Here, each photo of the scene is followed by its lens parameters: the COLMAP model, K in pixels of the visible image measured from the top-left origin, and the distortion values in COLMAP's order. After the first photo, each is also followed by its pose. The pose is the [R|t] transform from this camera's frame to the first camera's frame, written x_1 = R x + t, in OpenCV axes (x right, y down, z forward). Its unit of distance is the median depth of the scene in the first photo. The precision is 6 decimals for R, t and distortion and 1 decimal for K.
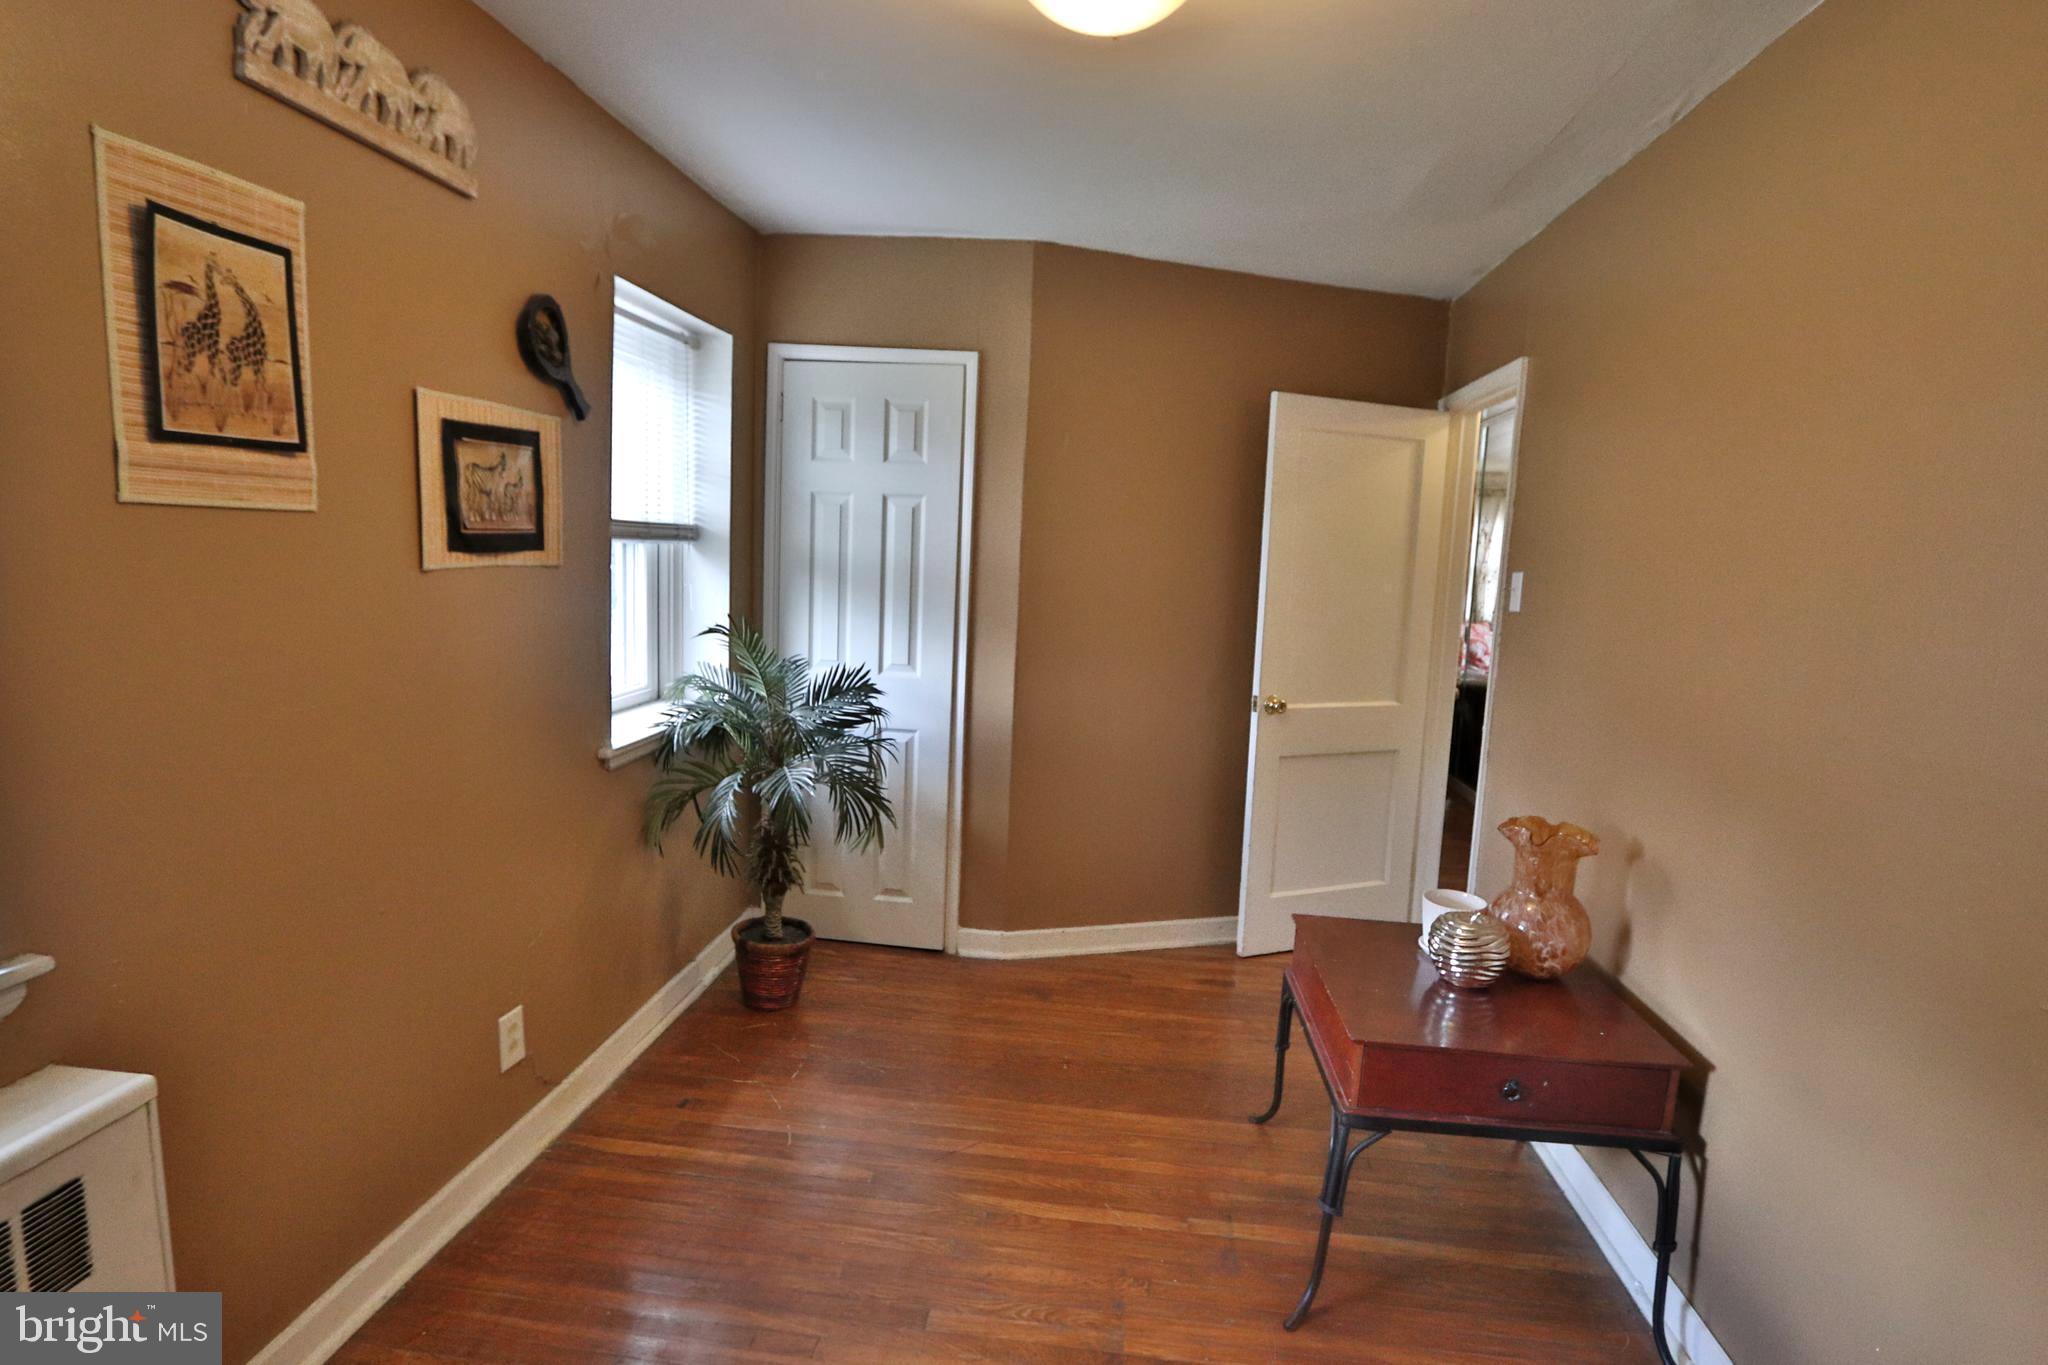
lens RADIAL K [[1050.5, 0, 1026.4], [0, 1050.5, 688.2], [0, 0, 1]] dist [-0.021085, 0.002963]
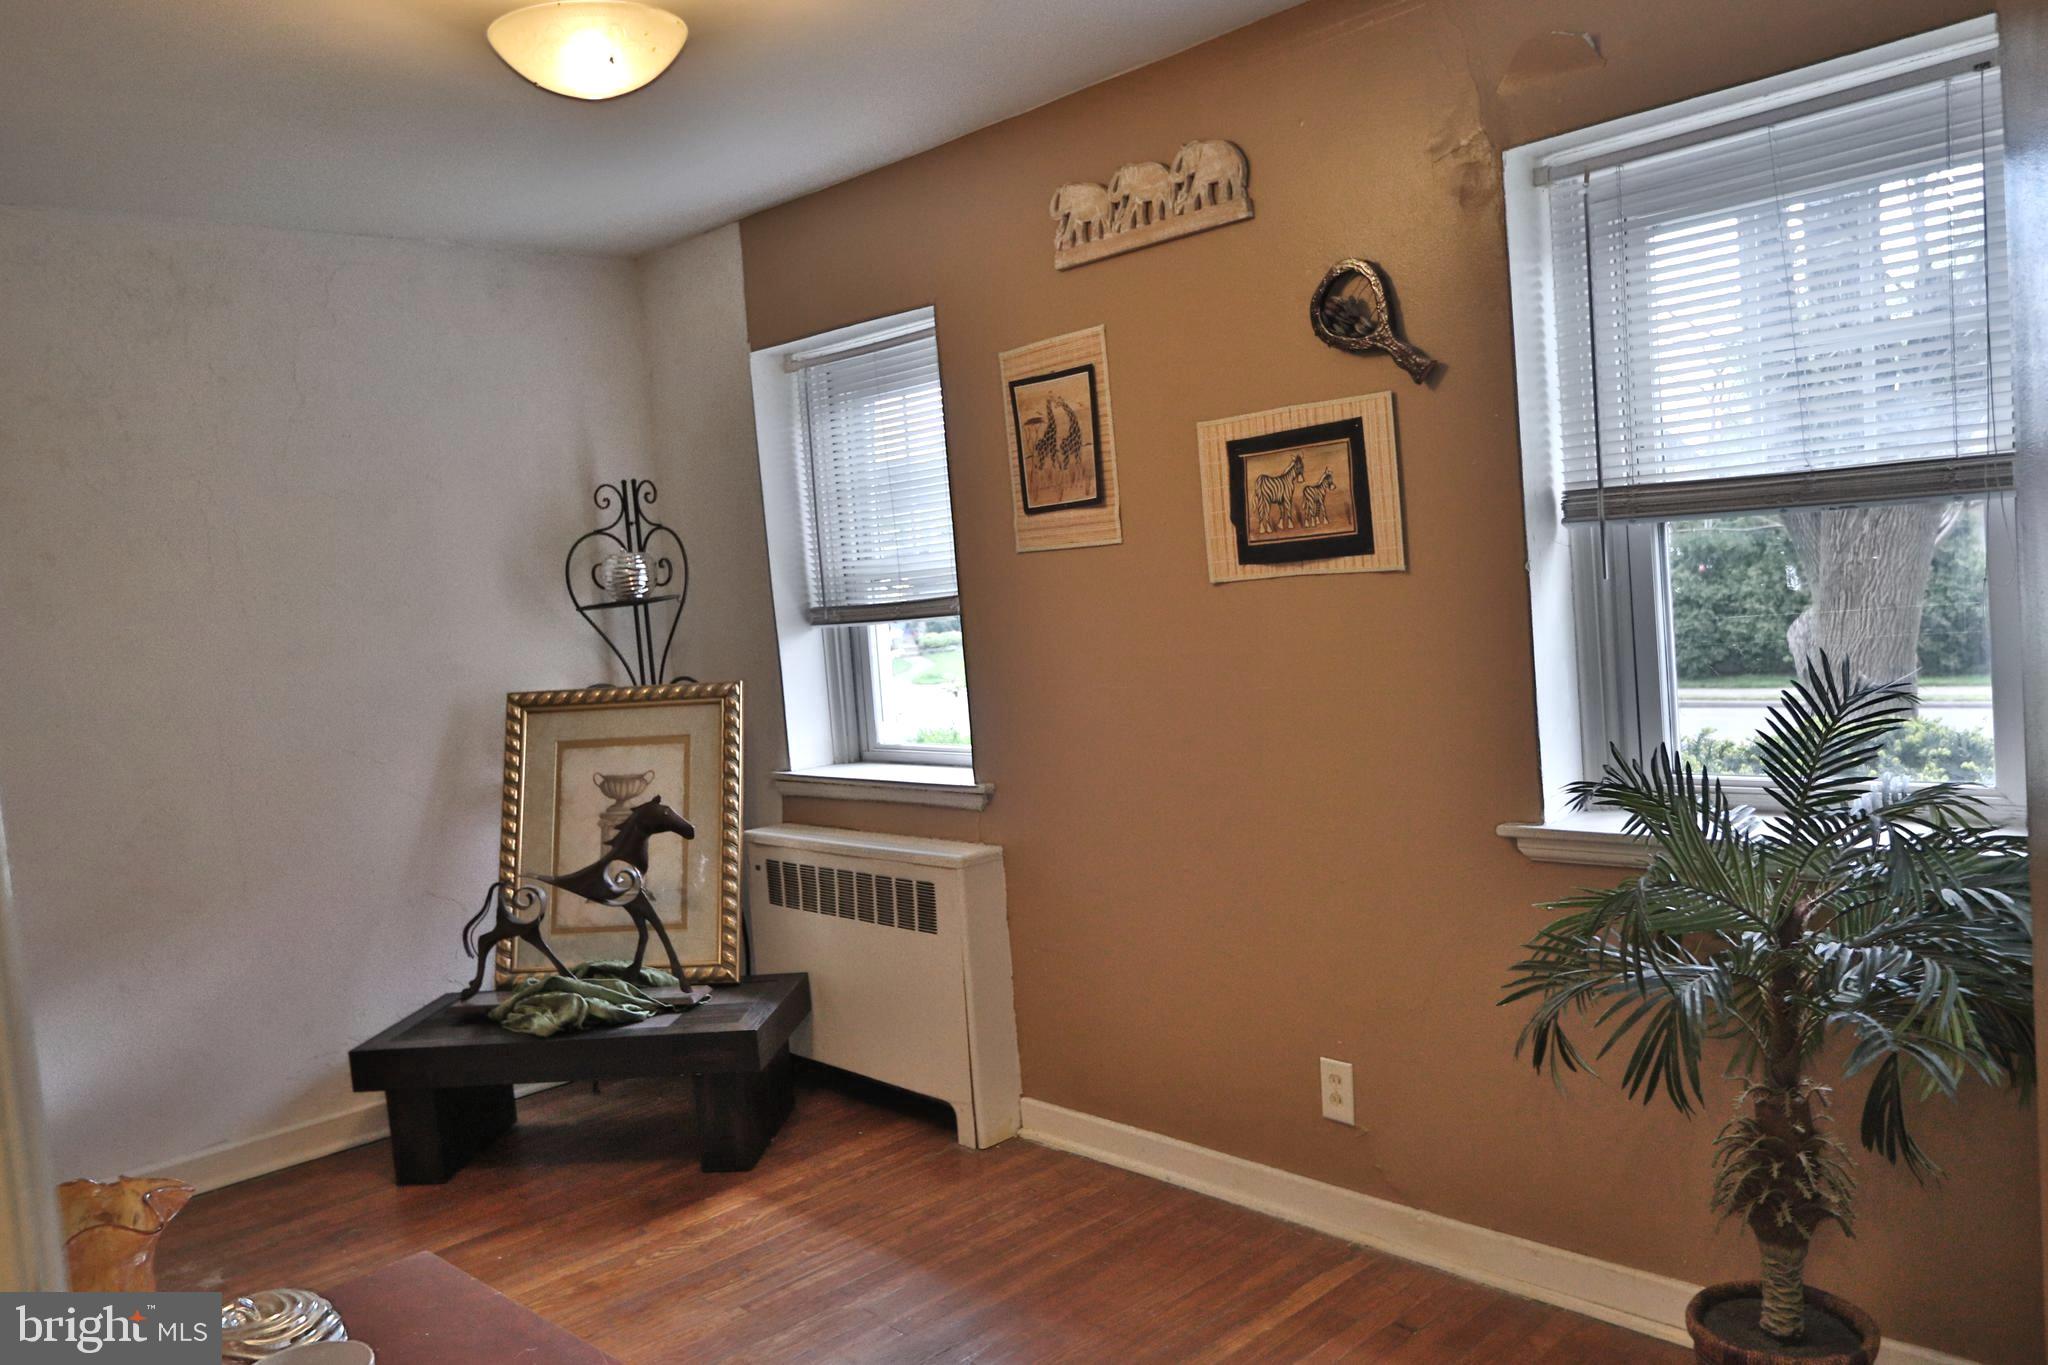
lens RADIAL K [[1554.7, 0, 1023.8], [0, 1554.7, 681.3], [0, 0, 1]] dist [-0.036593, 0.042207]
pose [[-0.651813, 0.063512, -0.755715, 0.667611], [-0.050687, 0.990610, 0.126971, -0.171942], [0.756684, 0.121066, -0.642474, 1.580087]]
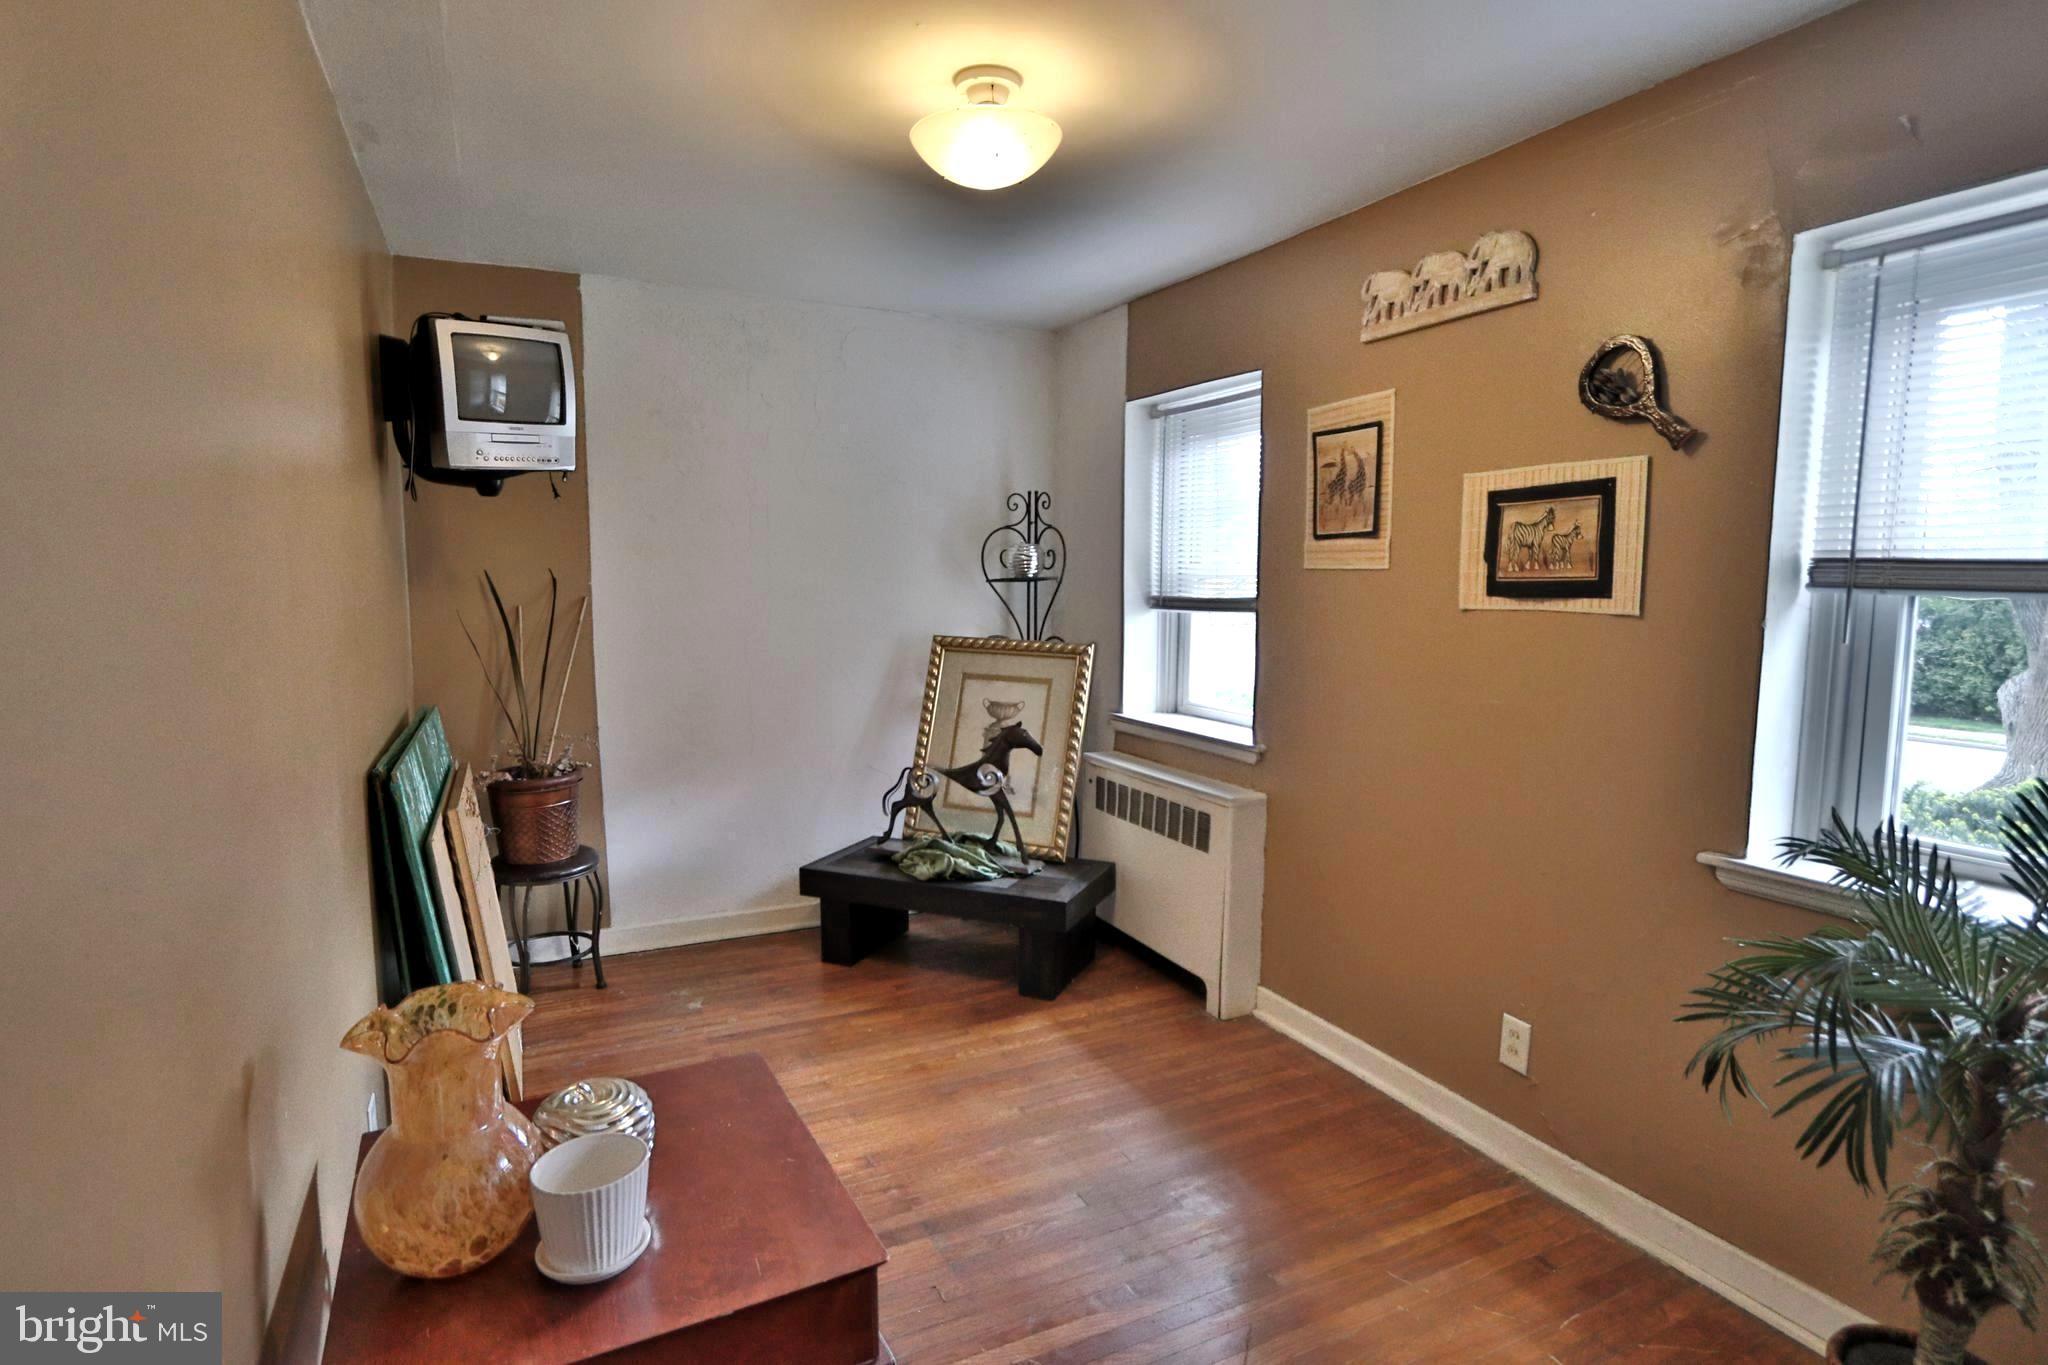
lens RADIAL K [[1050.5, 0, 1026.8], [0, 1050.5, 691.6], [0, 0, 1]] dist [-0.021085, 0.002963]
pose [[-0.843733, 0.010406, -0.536663, 0.502872], [-0.115400, 0.972916, 0.200295, -0.176116], [0.524212, 0.230926, -0.819680, 1.503070]]
